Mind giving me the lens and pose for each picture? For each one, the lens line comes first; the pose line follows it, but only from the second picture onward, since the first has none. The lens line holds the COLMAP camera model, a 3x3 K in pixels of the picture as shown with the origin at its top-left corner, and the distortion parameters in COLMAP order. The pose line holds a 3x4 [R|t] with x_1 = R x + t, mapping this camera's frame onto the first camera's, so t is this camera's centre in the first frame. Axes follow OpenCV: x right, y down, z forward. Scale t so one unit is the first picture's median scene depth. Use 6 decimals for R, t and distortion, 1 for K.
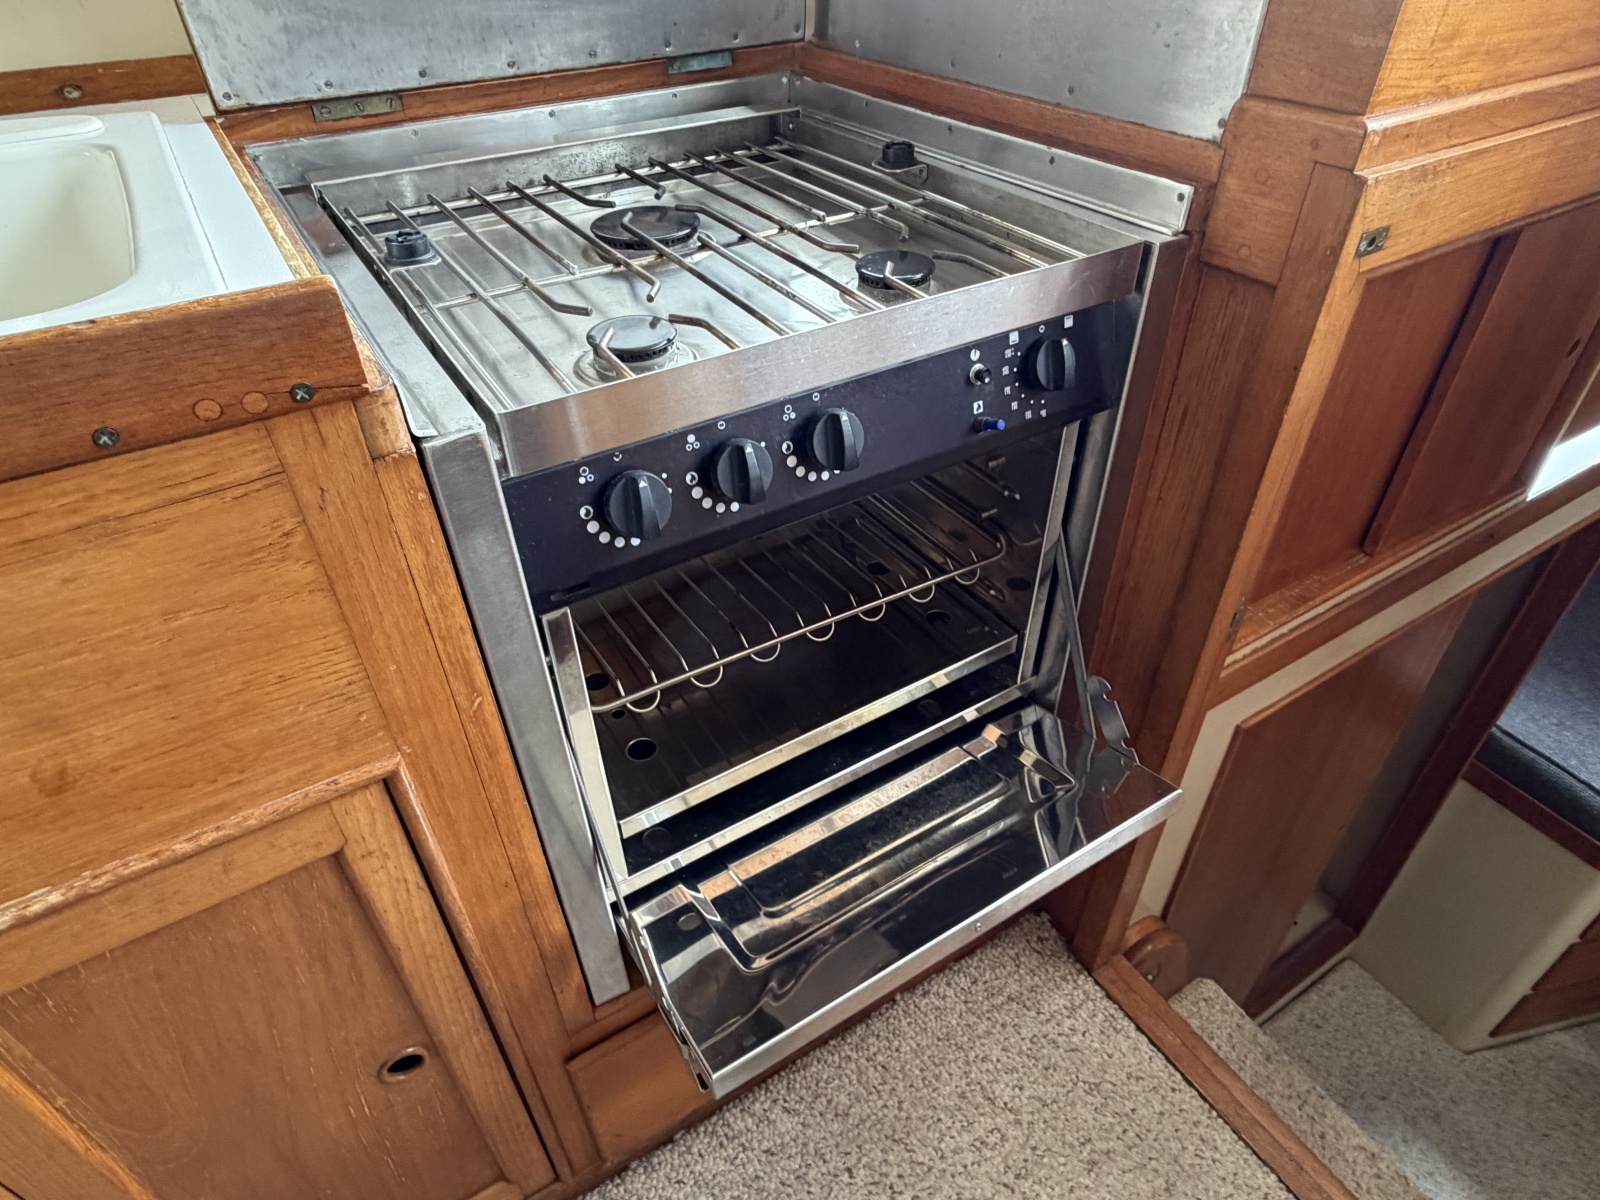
lens RADIAL K [[942.4, 0, 800.0], [0, 942.4, 600.0], [0, 0, 1]] dist [0.005689, -0.000768]
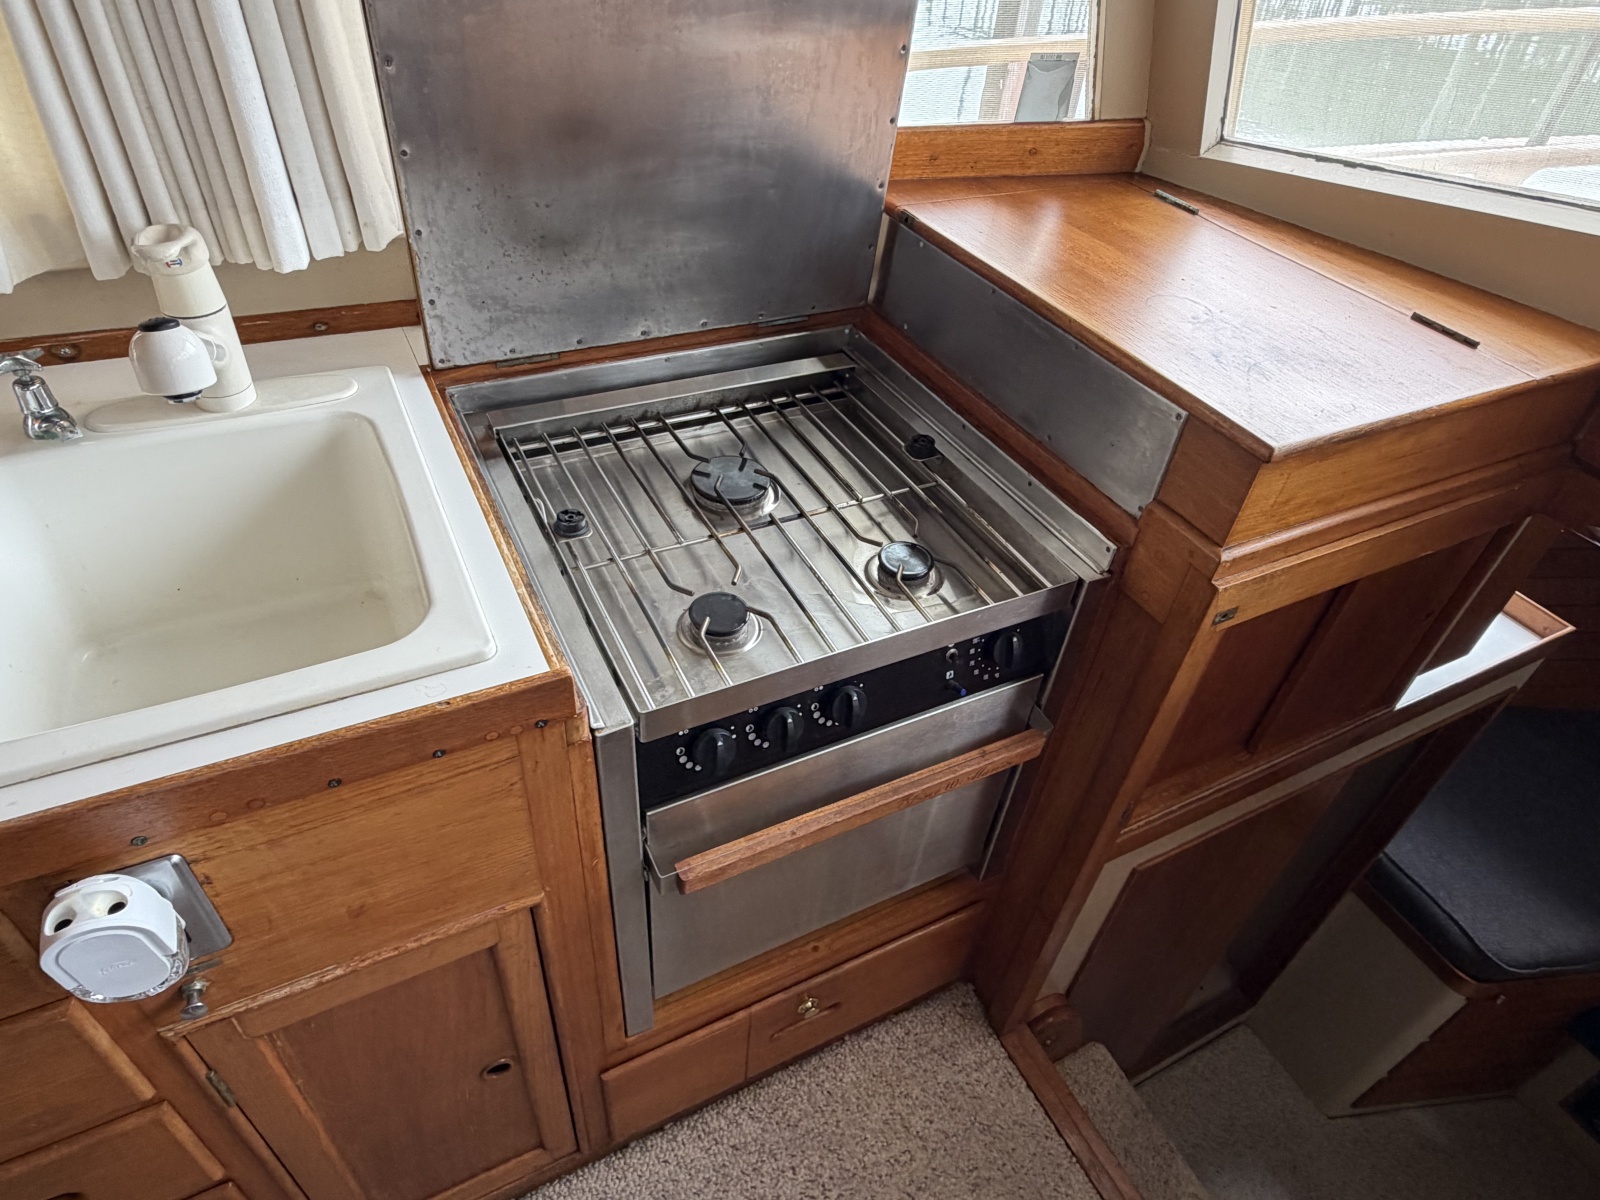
lens RADIAL K [[942.4, 0, 800.0], [0, 942.4, 600.0], [0, 0, 1]] dist [0.005689, -0.000768]
pose [[0.992508, 0.122176, -0.001299, -0.034034], [-0.122067, 0.991971, 0.033067, -0.230296], [0.005329, -0.032660, 0.999452, -0.295898]]
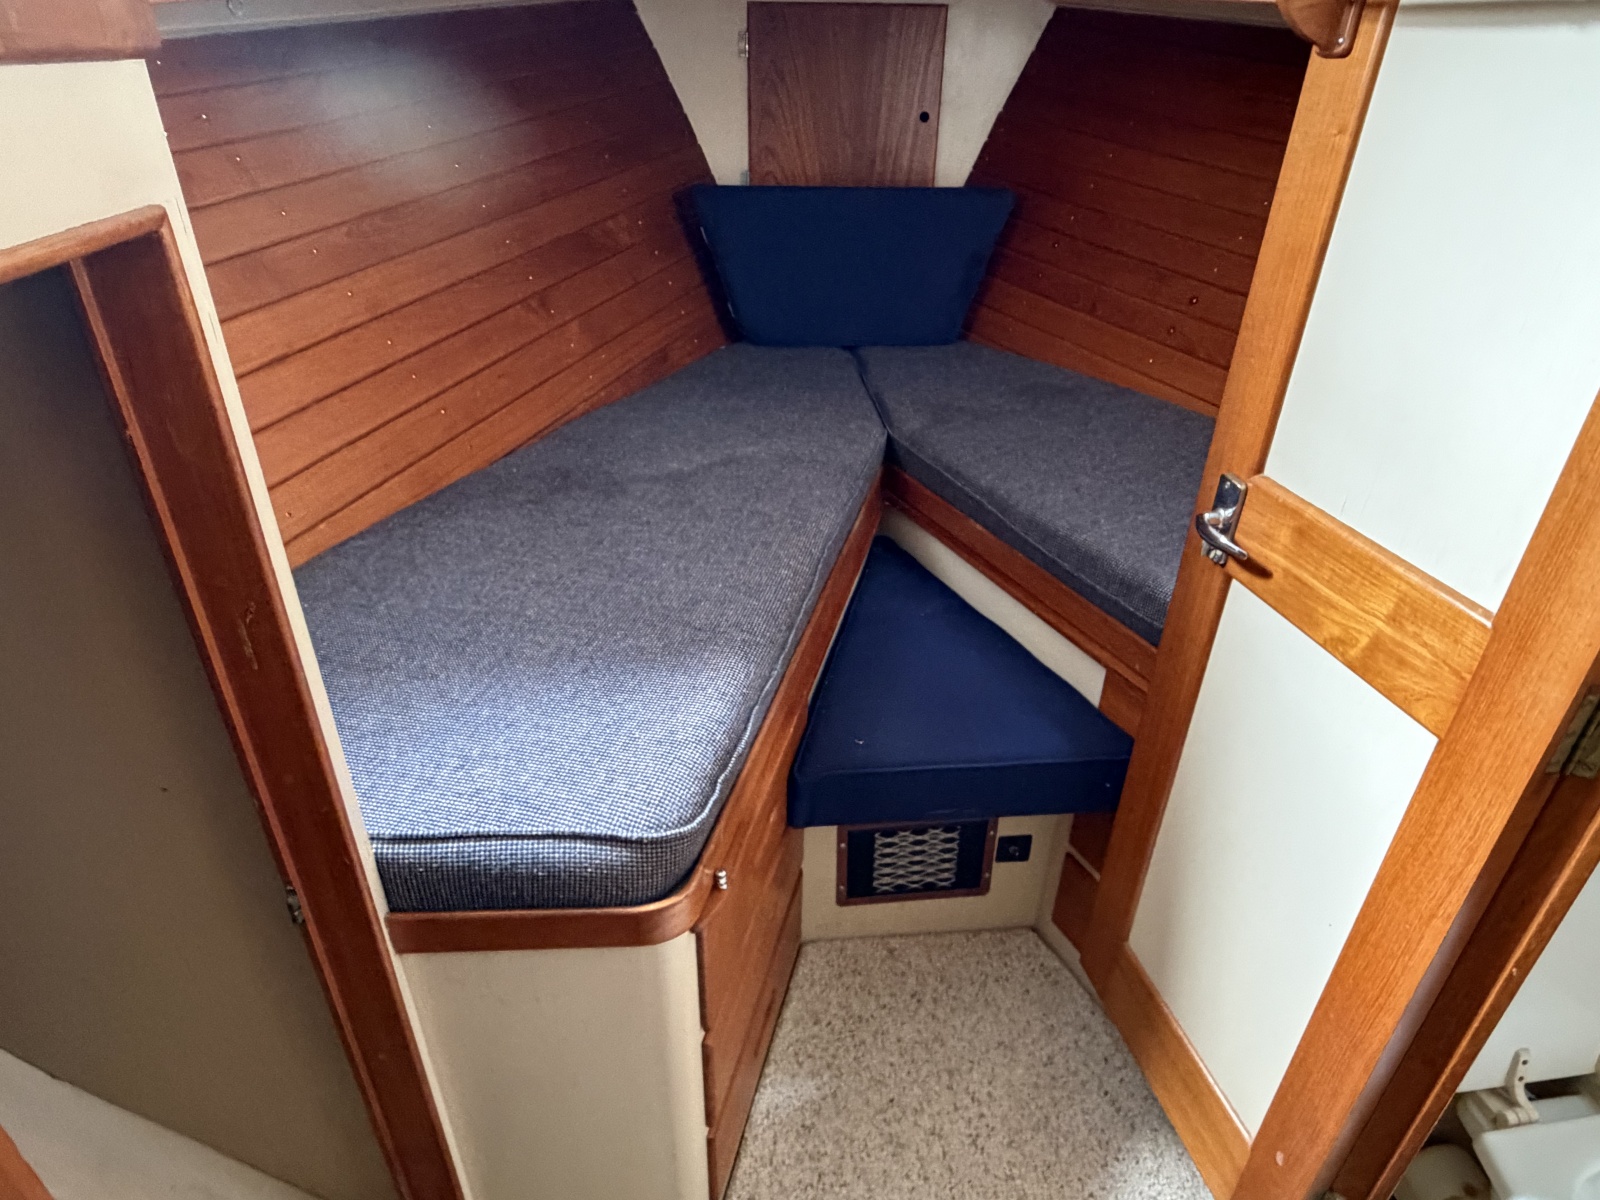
lens RADIAL K [[942.4, 0, 800.0], [0, 942.4, 600.0], [0, 0, 1]] dist [0.005689, -0.000768]
pose [[0.450885, -0.417631, 0.788852, 0.904239], [0.543359, 0.829588, 0.128629, 0.157979], [-0.708141, 0.370633, 0.600972, 0.906582]]
